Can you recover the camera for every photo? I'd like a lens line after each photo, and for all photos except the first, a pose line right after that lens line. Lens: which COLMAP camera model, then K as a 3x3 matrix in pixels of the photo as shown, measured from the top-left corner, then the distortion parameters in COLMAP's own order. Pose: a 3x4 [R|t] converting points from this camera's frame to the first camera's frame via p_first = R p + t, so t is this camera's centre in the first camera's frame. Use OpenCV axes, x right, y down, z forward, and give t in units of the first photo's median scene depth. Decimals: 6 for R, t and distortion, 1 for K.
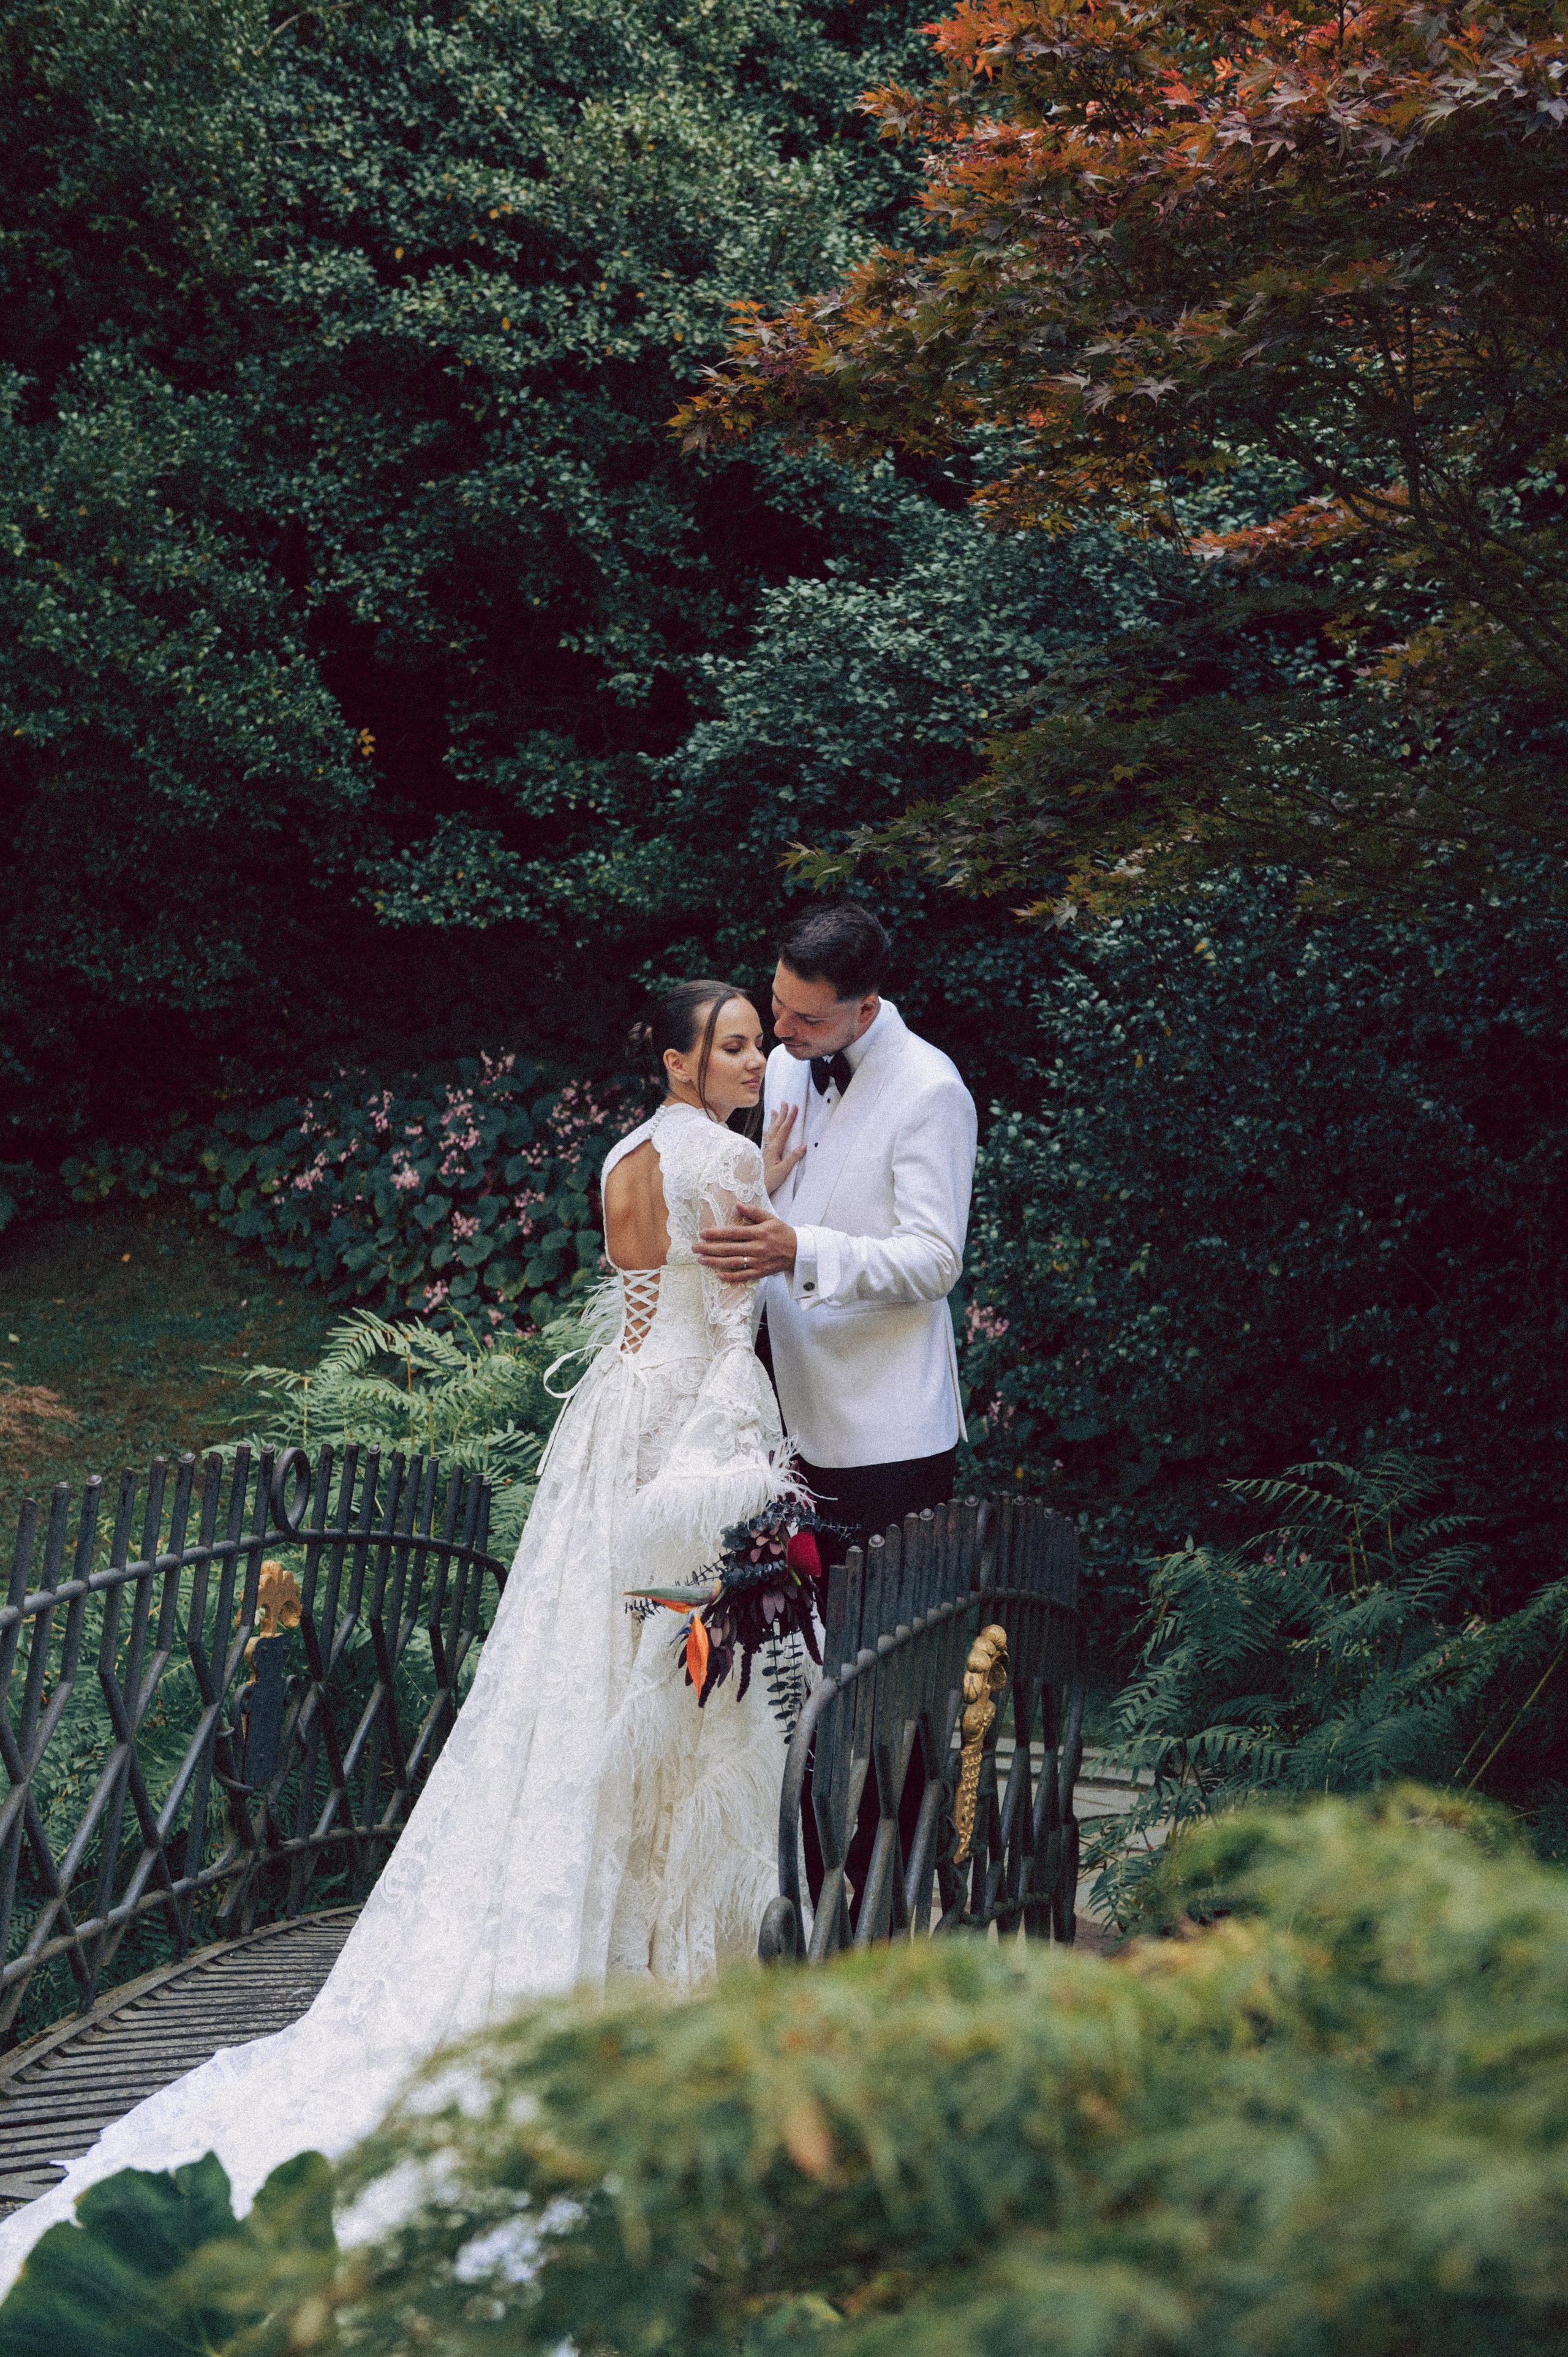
lens RADIAL K [[3110.8, 0, 784.0], [0, 3110.8, 1178.5], [0, 0, 1]] dist [0.088700, 0.042051]
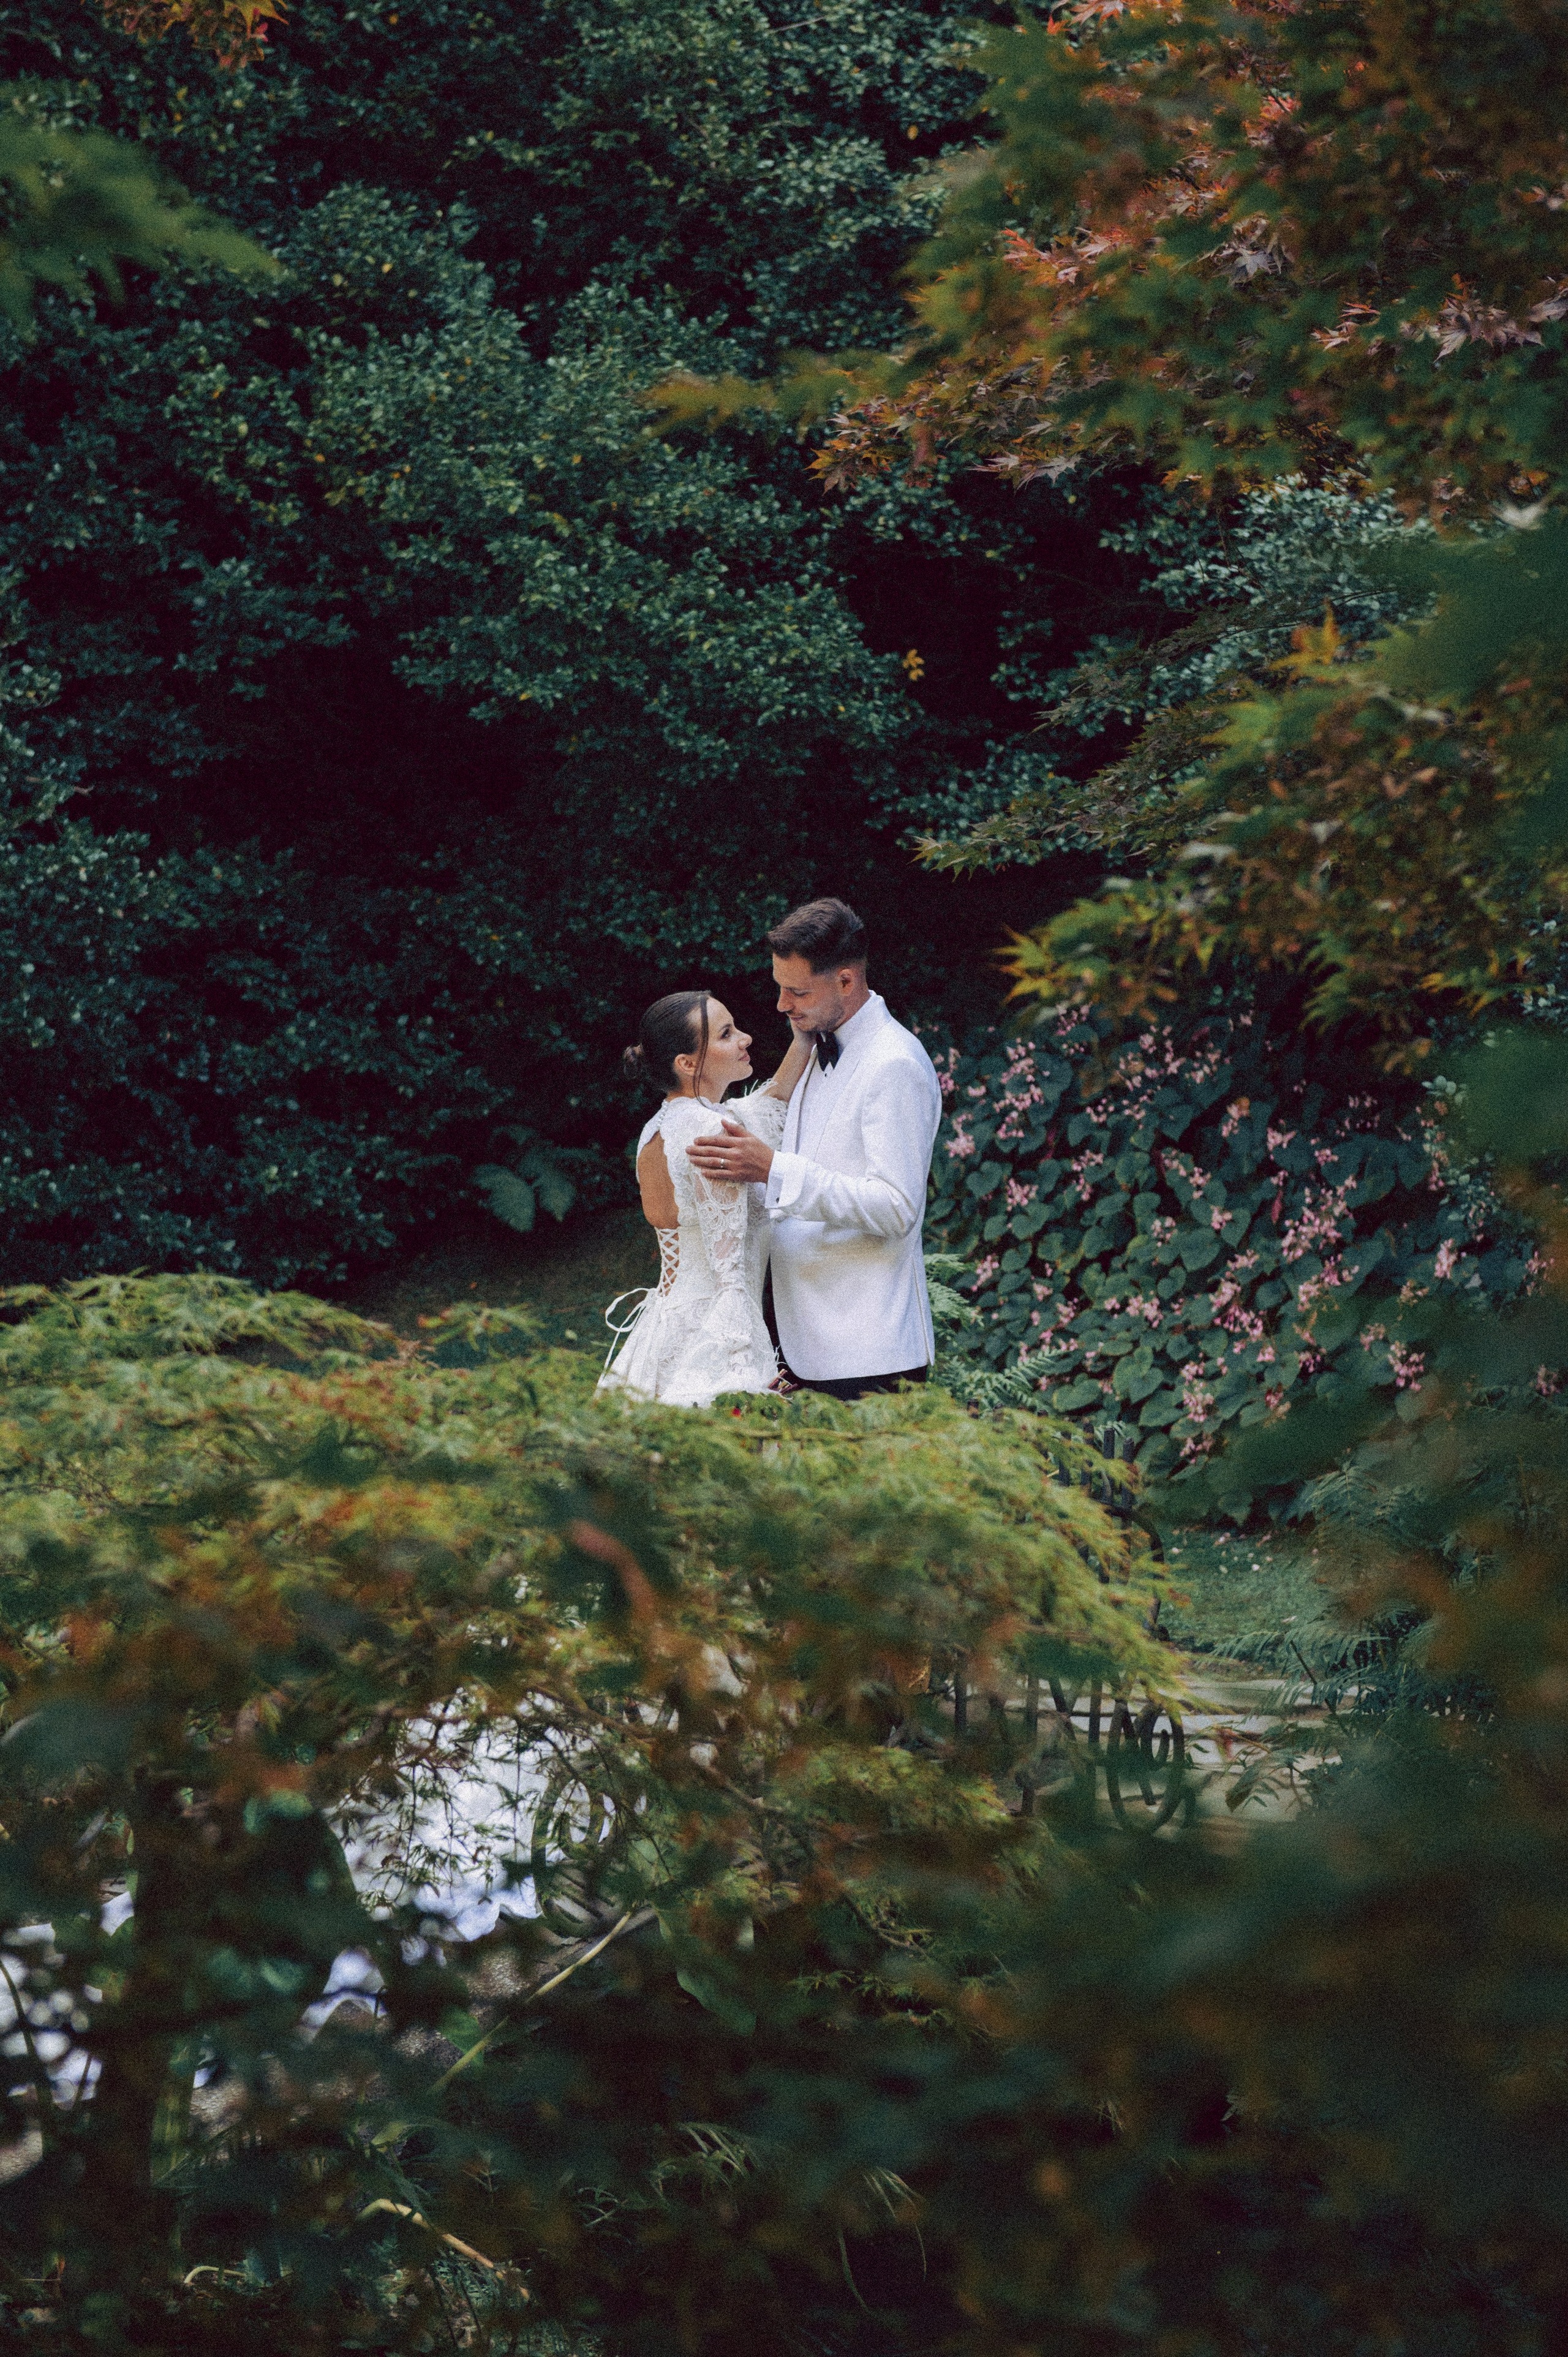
lens RADIAL K [[4425.8, 0, 784.0], [0, 4425.8, 1178.5], [0, 0, 1]] dist [0.072459, -0.184084]
pose [[0.959166, -0.045724, -0.279124, 0.191247], [0.048774, 0.998802, 0.003986, 0.002108], [0.278608, -0.017437, 0.960247, -0.260032]]
